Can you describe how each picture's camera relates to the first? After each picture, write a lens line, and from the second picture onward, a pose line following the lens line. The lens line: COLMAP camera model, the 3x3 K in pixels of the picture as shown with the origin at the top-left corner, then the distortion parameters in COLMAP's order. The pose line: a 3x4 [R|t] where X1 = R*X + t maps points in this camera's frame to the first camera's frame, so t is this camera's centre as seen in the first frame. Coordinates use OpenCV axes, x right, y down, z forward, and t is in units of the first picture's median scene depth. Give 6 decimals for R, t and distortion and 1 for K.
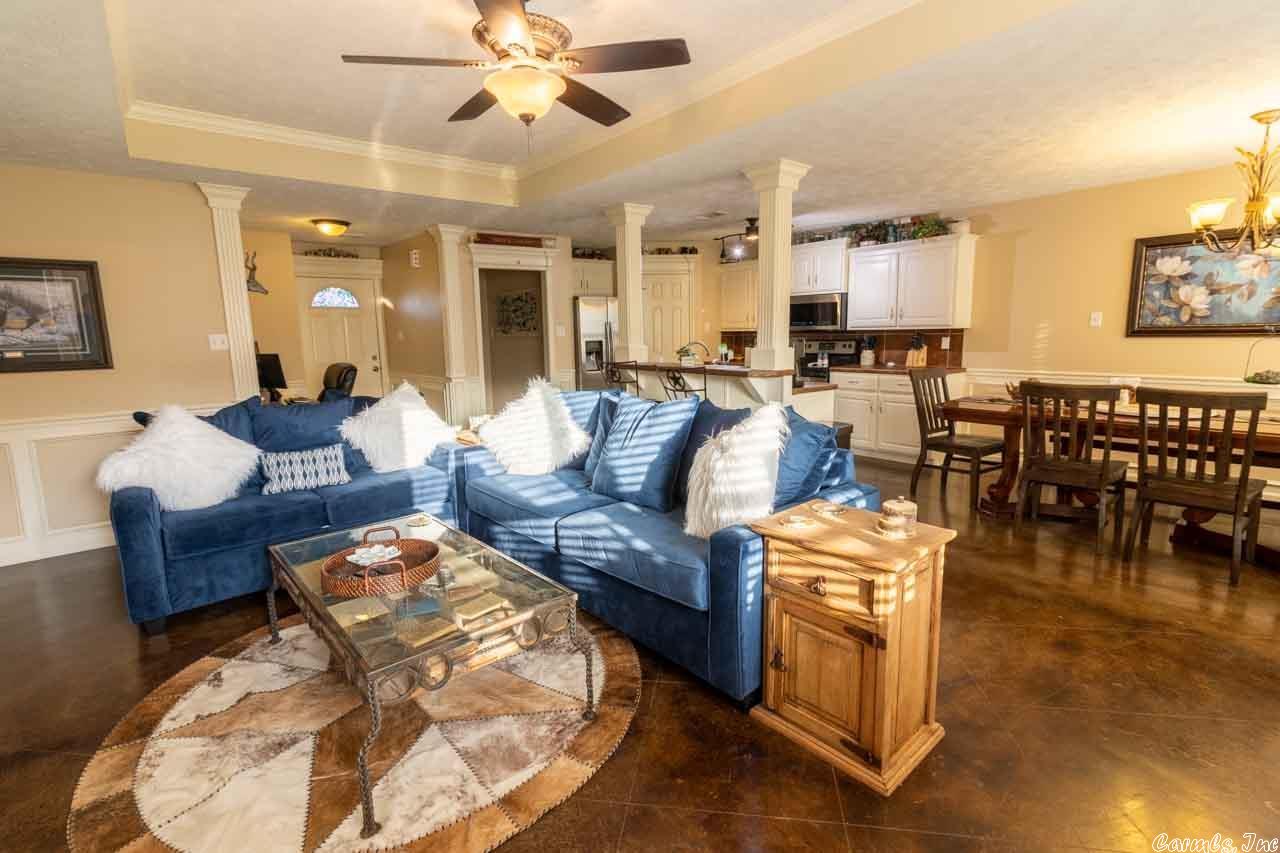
lens RADIAL K [[589.8, 0, 640.3], [0, 589.8, 420.3], [0, 0, 1]] dist [0.004504, 0.000311]
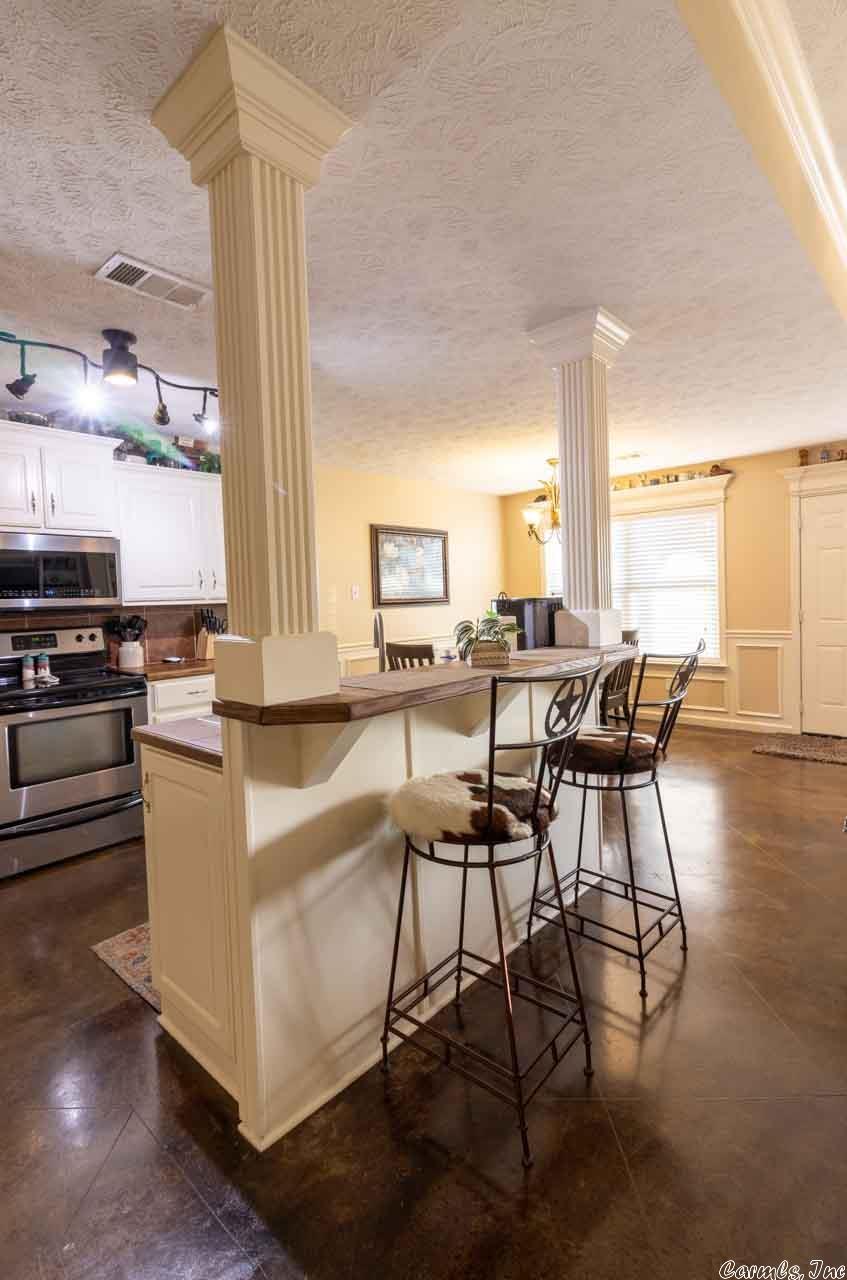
lens RADIAL K [[601.4, 0, 427.6], [0, 601.4, 633.1], [0, 0, 1]] dist [0.013649, -0.000023]
pose [[-0.149289, -0.033858, 0.988214, -0.343646], [0.185586, 0.980693, 0.061637, -0.152640], [-0.971221, 0.192600, -0.140123, 1.115673]]
